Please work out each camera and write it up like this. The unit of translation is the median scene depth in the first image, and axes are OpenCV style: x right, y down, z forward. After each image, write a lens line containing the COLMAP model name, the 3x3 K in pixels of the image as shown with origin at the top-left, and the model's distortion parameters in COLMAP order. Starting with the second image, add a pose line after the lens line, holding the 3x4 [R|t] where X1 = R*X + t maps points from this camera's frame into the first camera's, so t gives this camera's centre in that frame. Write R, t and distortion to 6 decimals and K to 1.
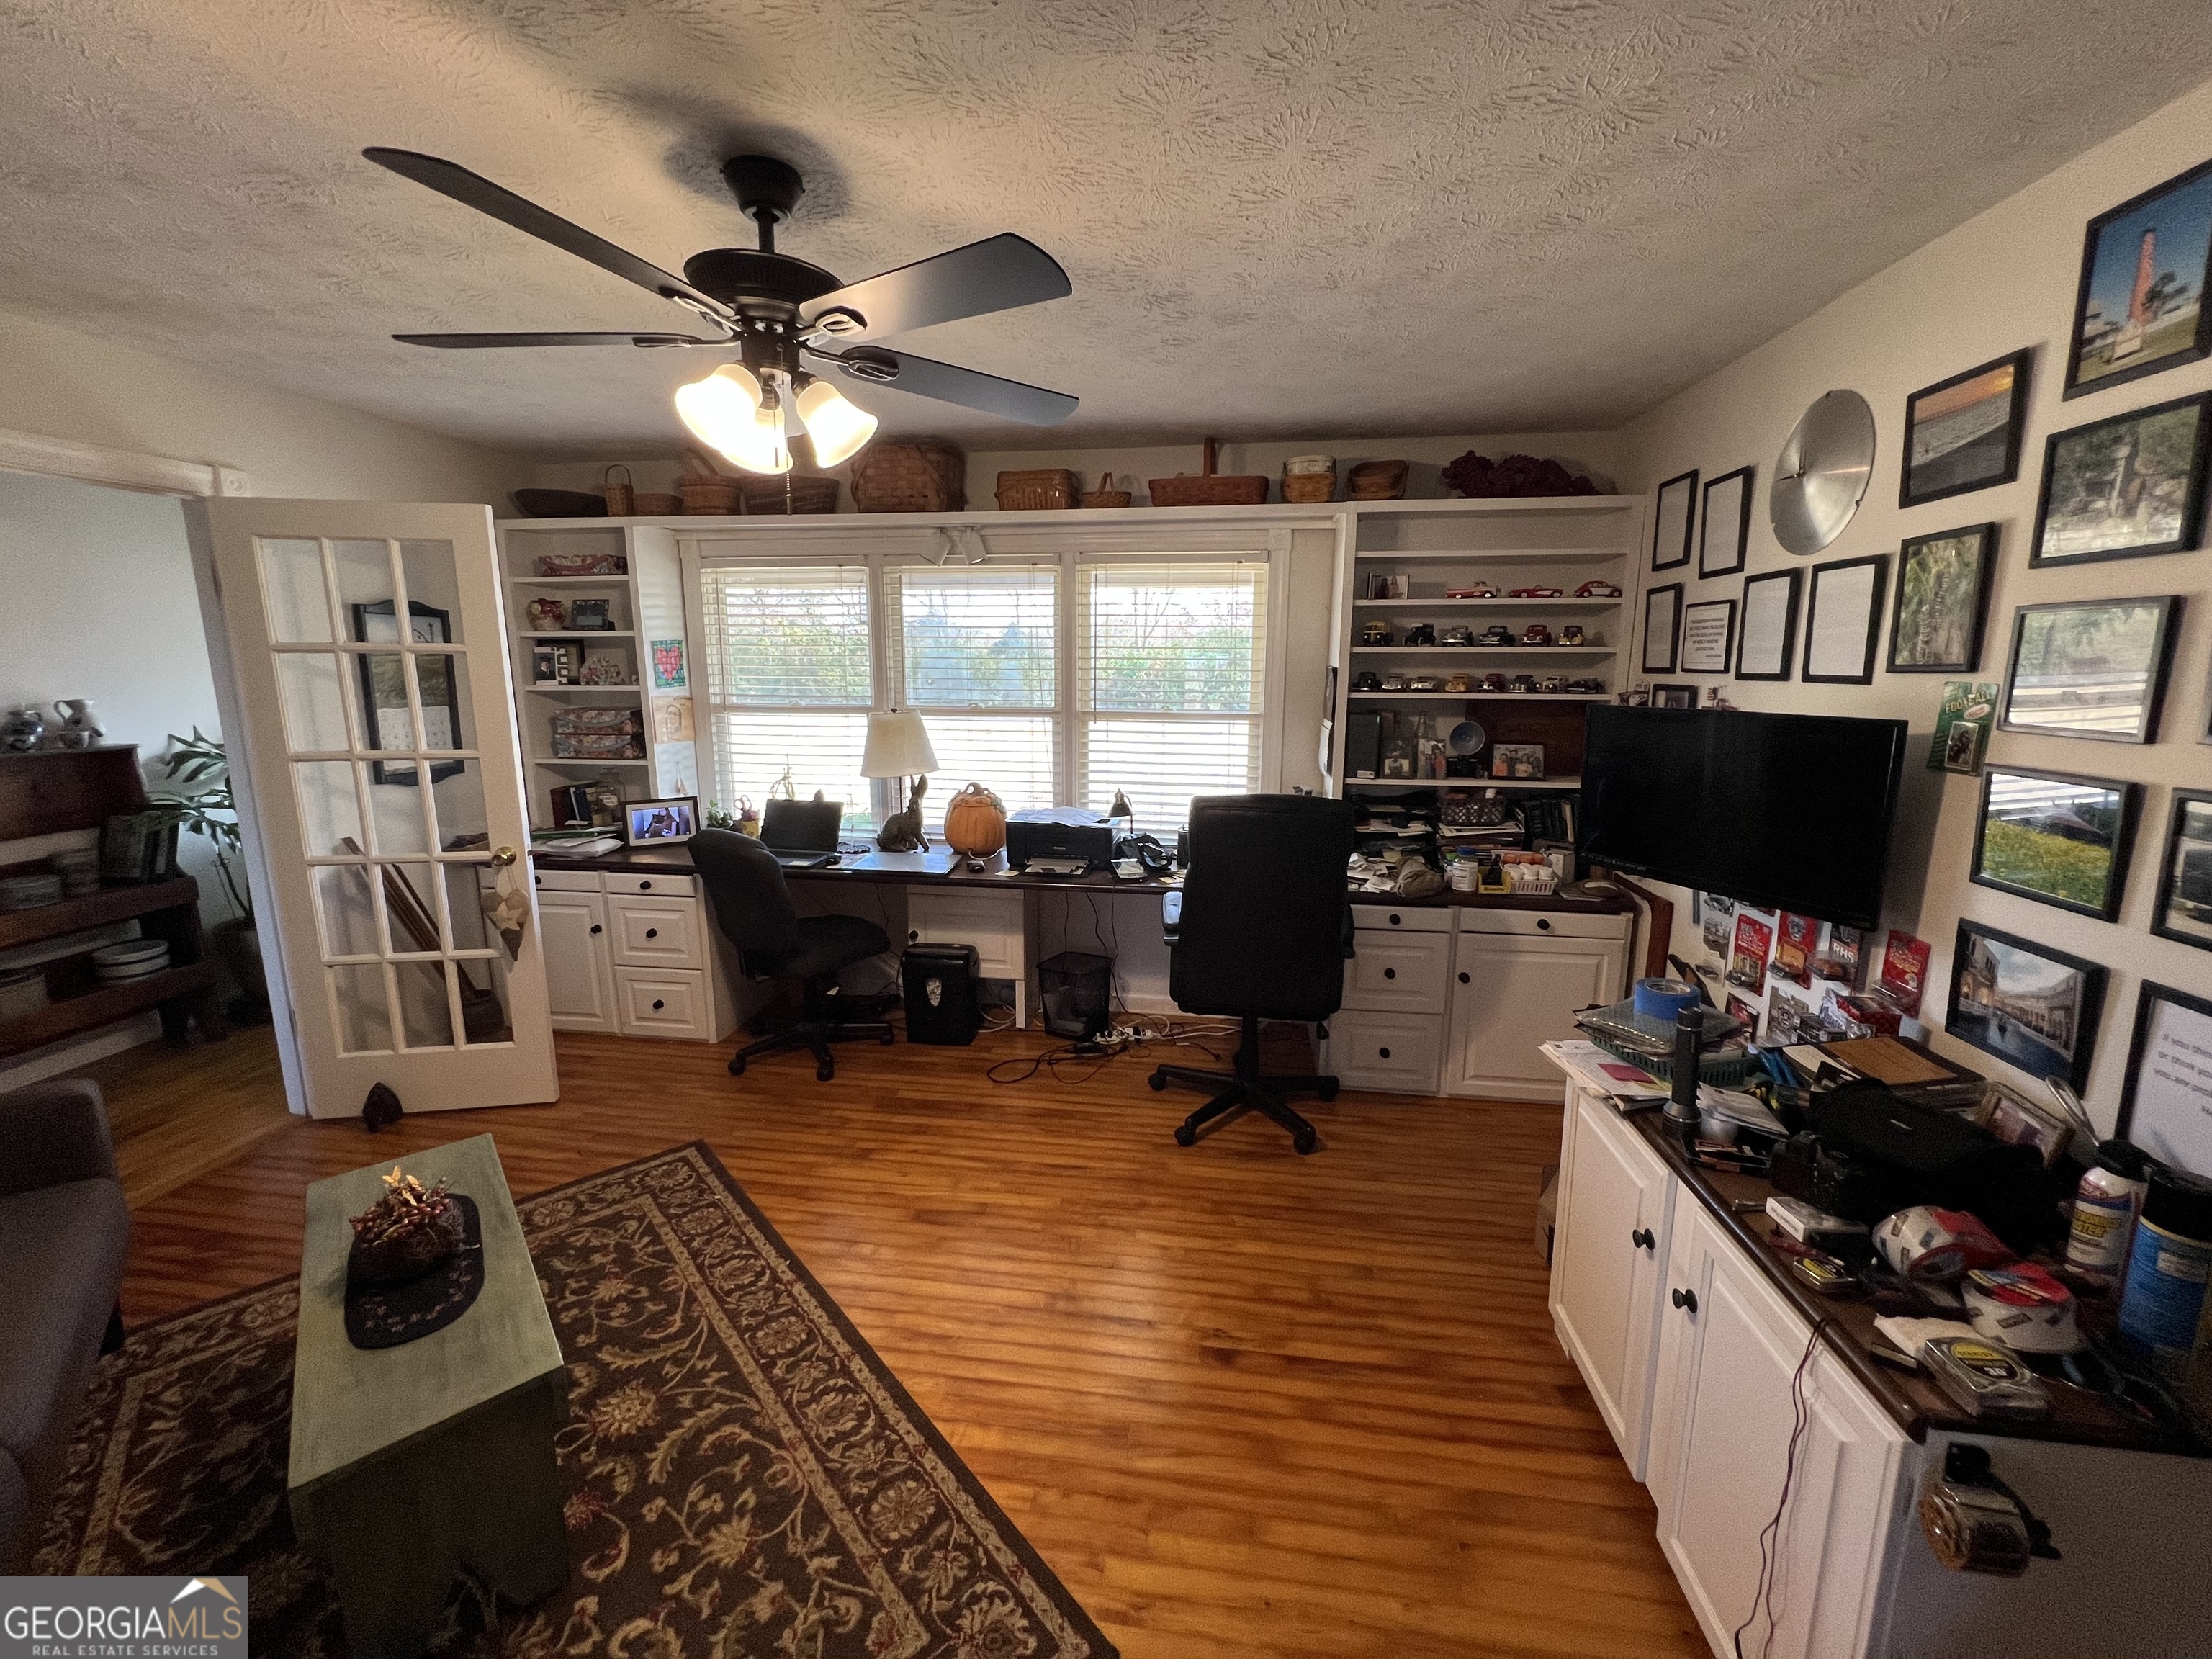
lens RADIAL K [[880.8, 0, 1097.0], [0, 880.8, 823.4], [0, 0, 1]] dist [-0.004296, 0.000123]
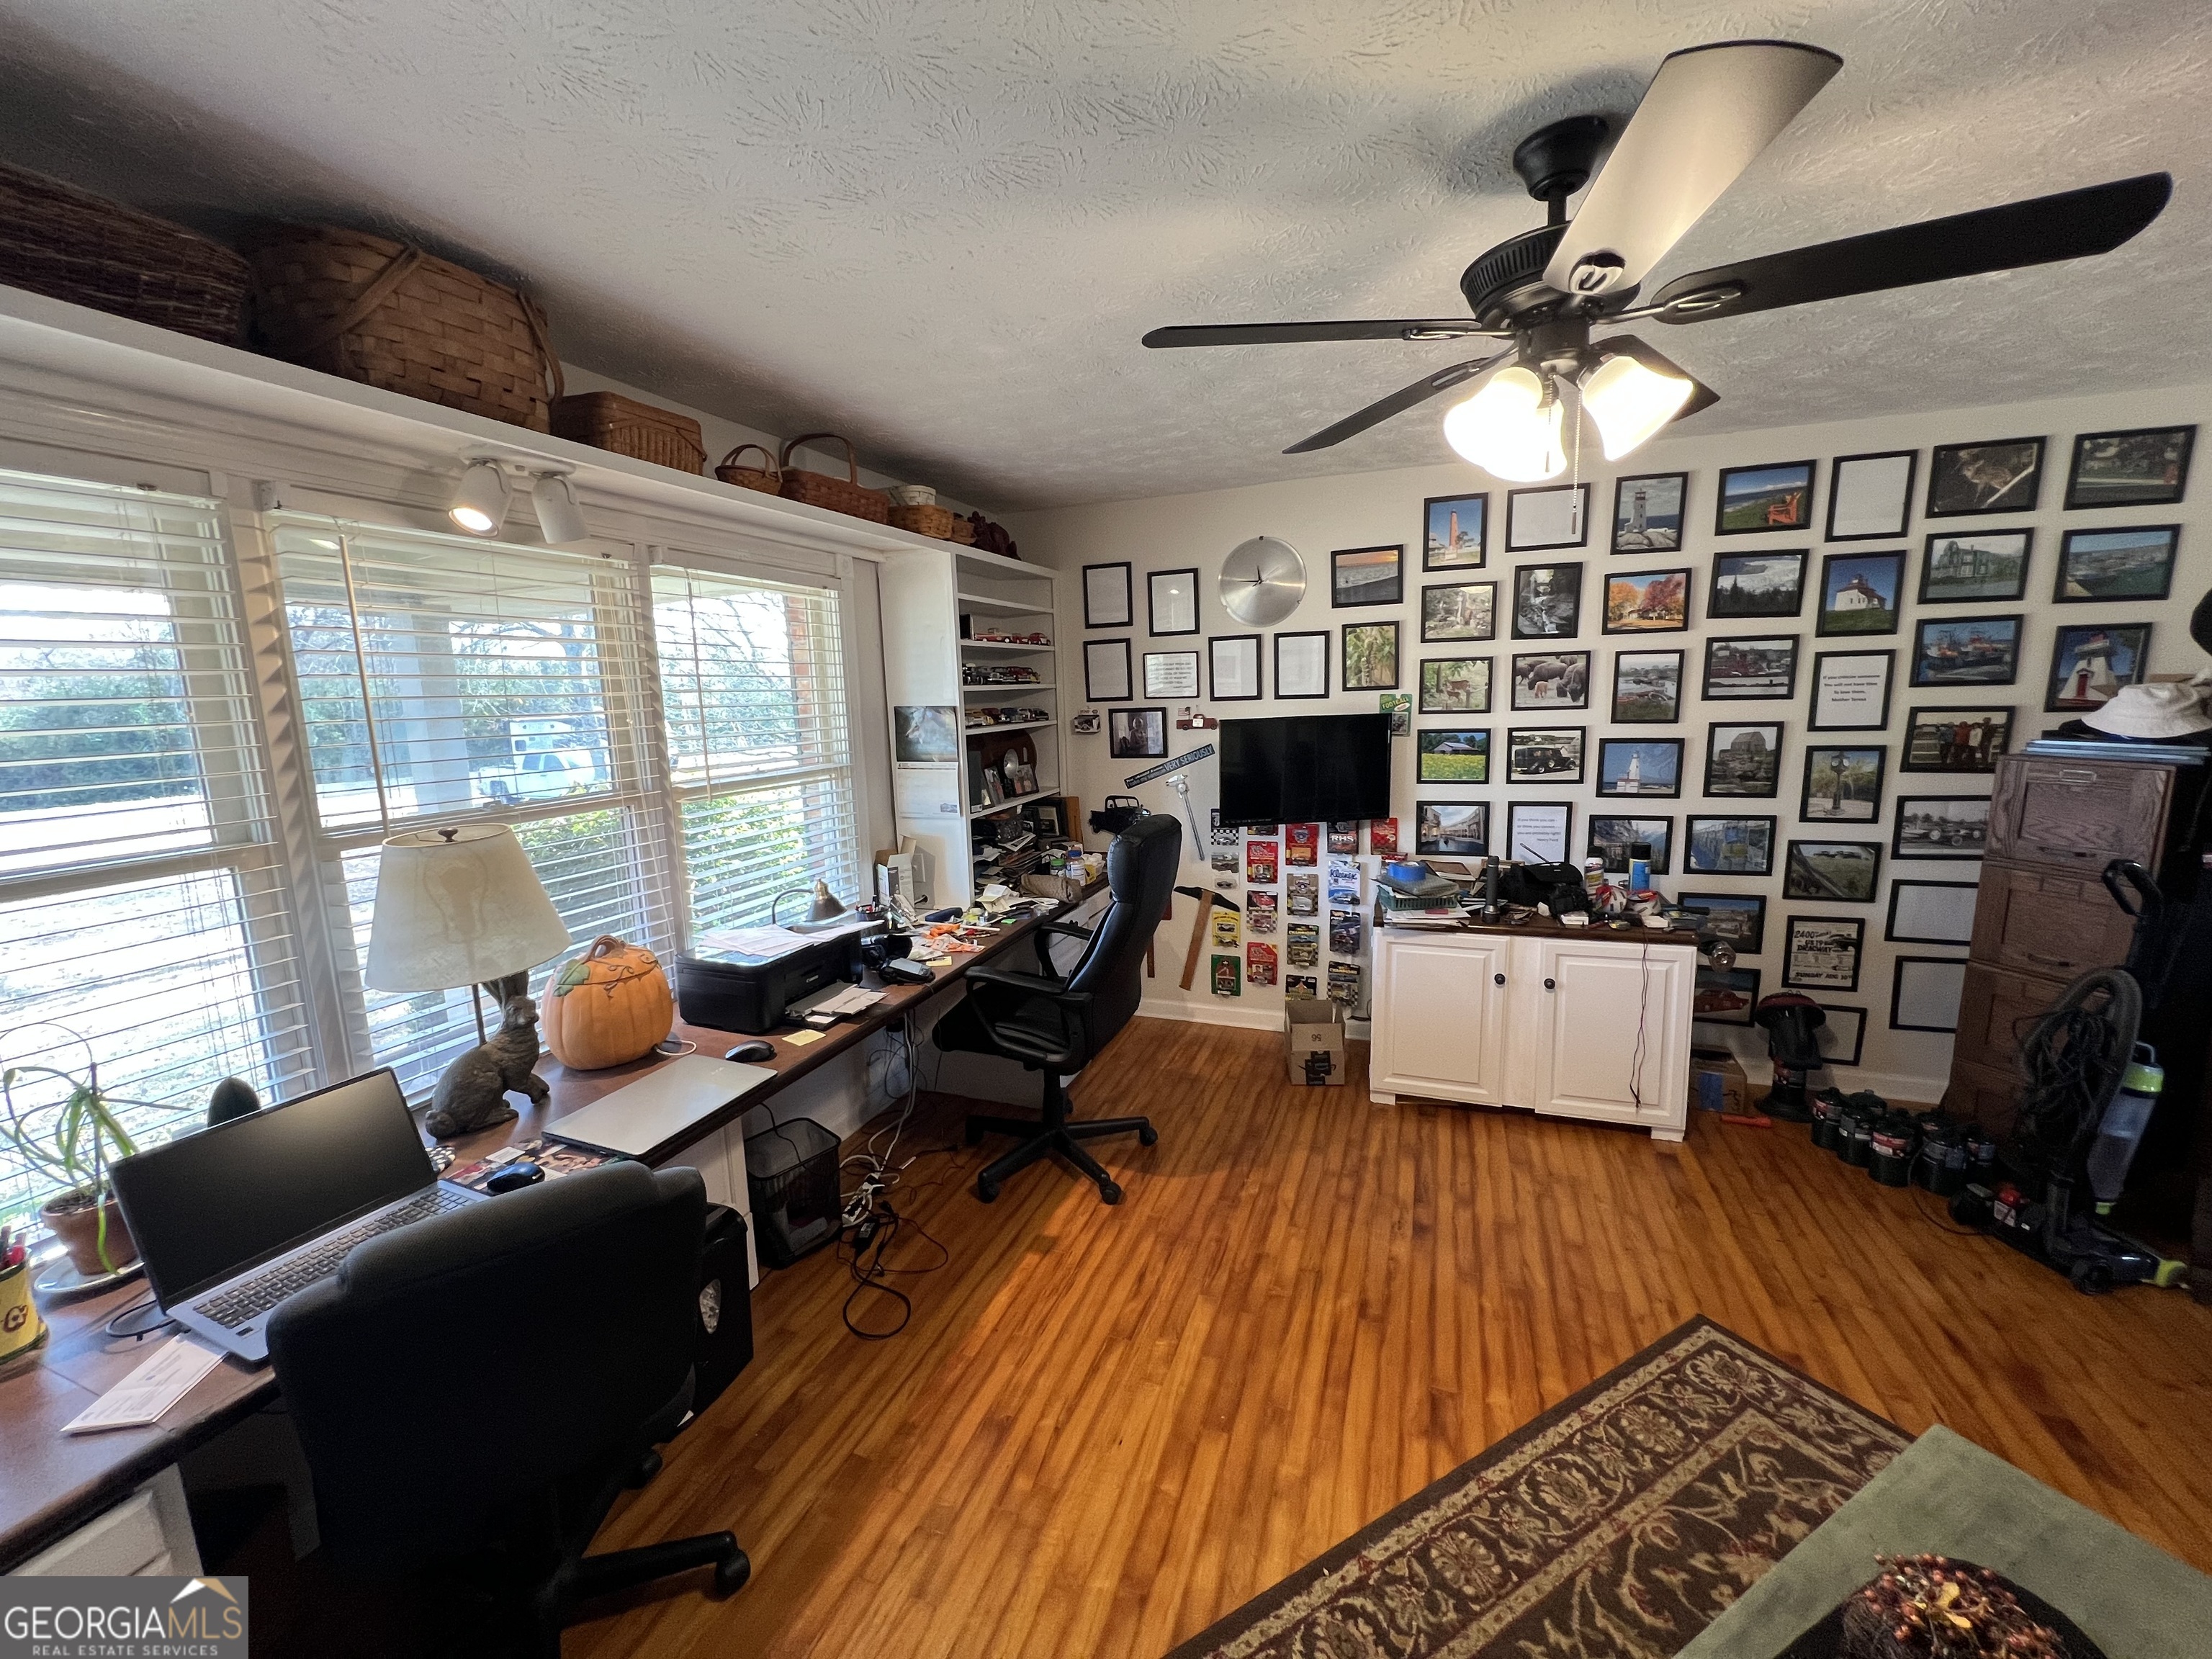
lens RADIAL K [[880.8, 0, 1097.0], [0, 880.8, 823.4], [0, 0, 1]] dist [-0.004296, 0.000123]
pose [[0.221879, -0.156499, 0.962433, -1.222850], [0.207700, 0.971969, 0.110167, -0.227843], [-0.952697, 0.175453, 0.248164, 1.147230]]
